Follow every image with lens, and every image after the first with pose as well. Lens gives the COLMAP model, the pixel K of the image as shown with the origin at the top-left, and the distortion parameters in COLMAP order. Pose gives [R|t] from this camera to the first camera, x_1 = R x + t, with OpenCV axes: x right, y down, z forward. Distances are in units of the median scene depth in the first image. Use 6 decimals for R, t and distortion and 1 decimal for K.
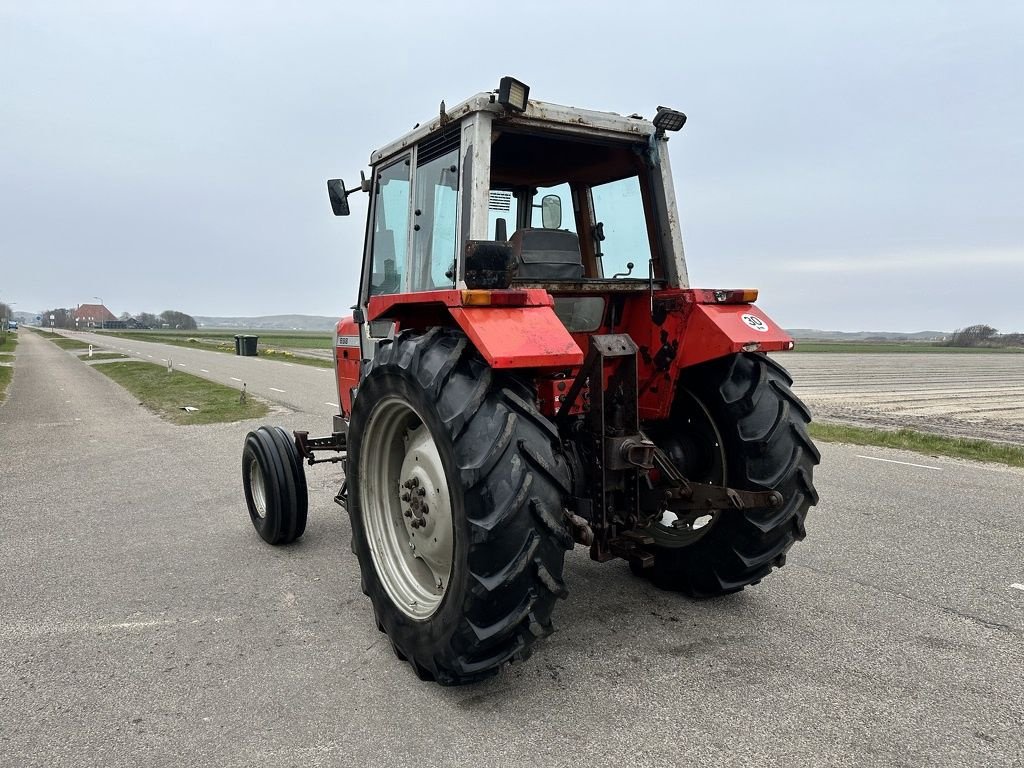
lens RADIAL K [[717.1, 0, 500.2], [0, 717.1, 391.4], [0, 0, 1]] dist [0.053097, -0.000551]
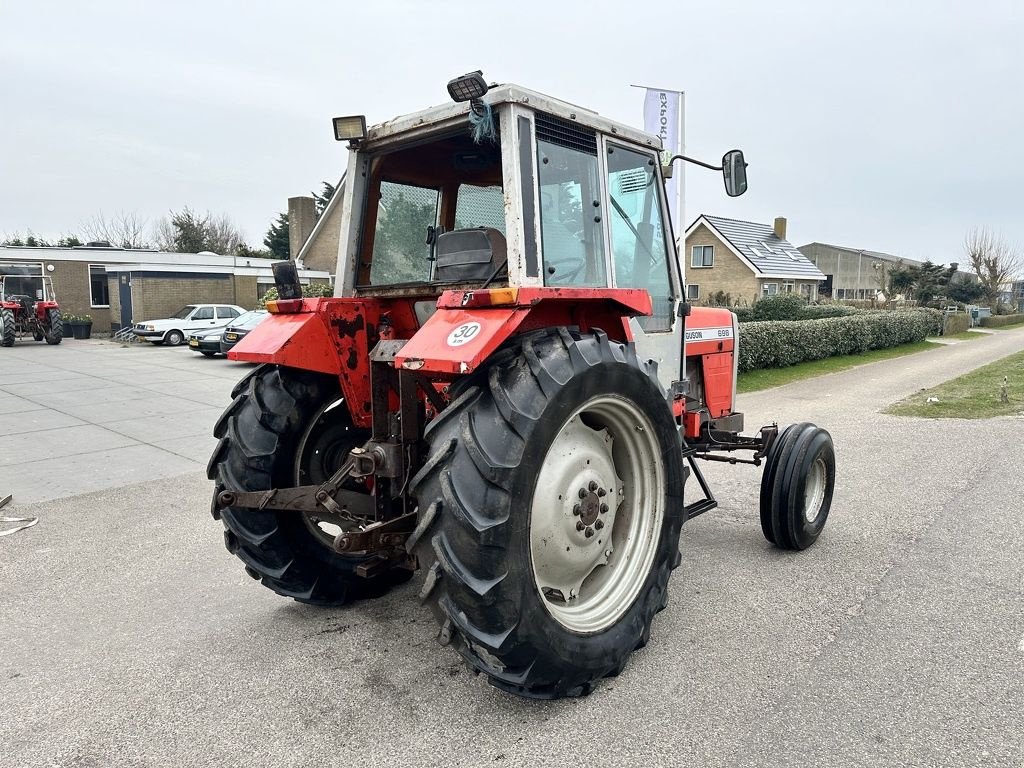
lens RADIAL K [[711.4, 0, 512.0], [0, 711.4, 384.0], [0, 0, 1]] dist [0.054245, -0.047022]
pose [[0.279330, 0.106641, -0.954255, 1.119806], [-0.083249, 0.992761, 0.086575, -0.115141], [0.956580, 0.055257, 0.286185, 0.862461]]
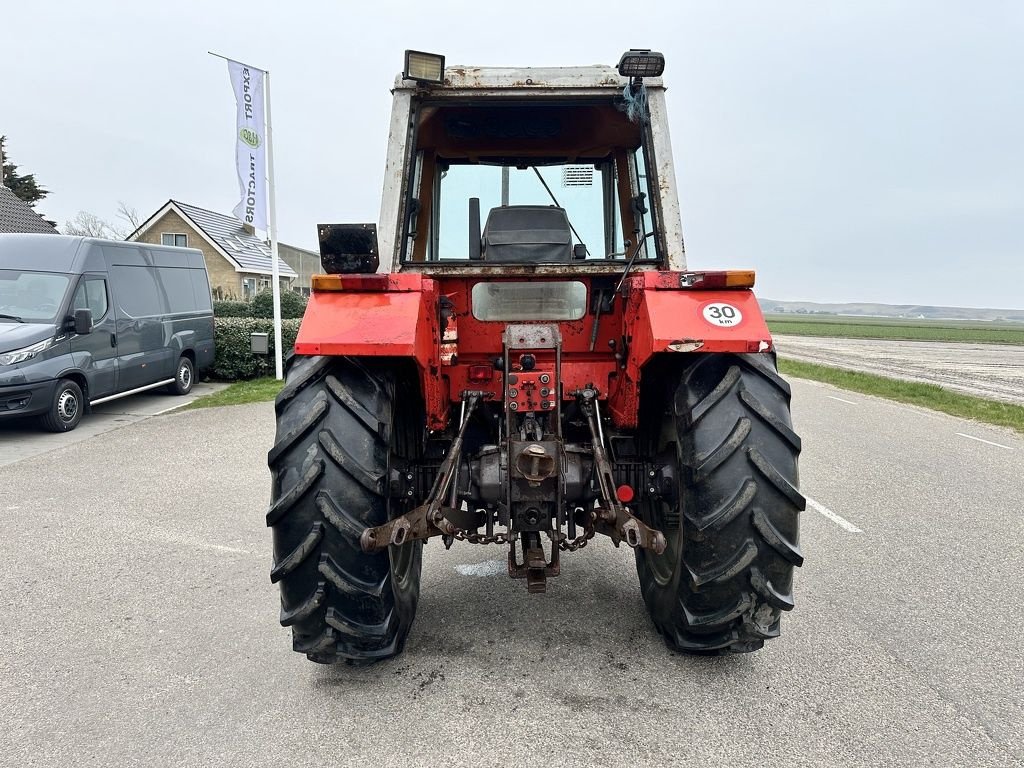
lens RADIAL K [[711.4, 0, 512.0], [0, 711.4, 384.0], [0, 0, 1]] dist [0.054245, -0.047022]
pose [[0.850672, 0.073720, -0.520502, 0.581373], [-0.064309, 0.997275, 0.036145, -0.035411], [0.521748, 0.002726, 0.853095, 0.240152]]
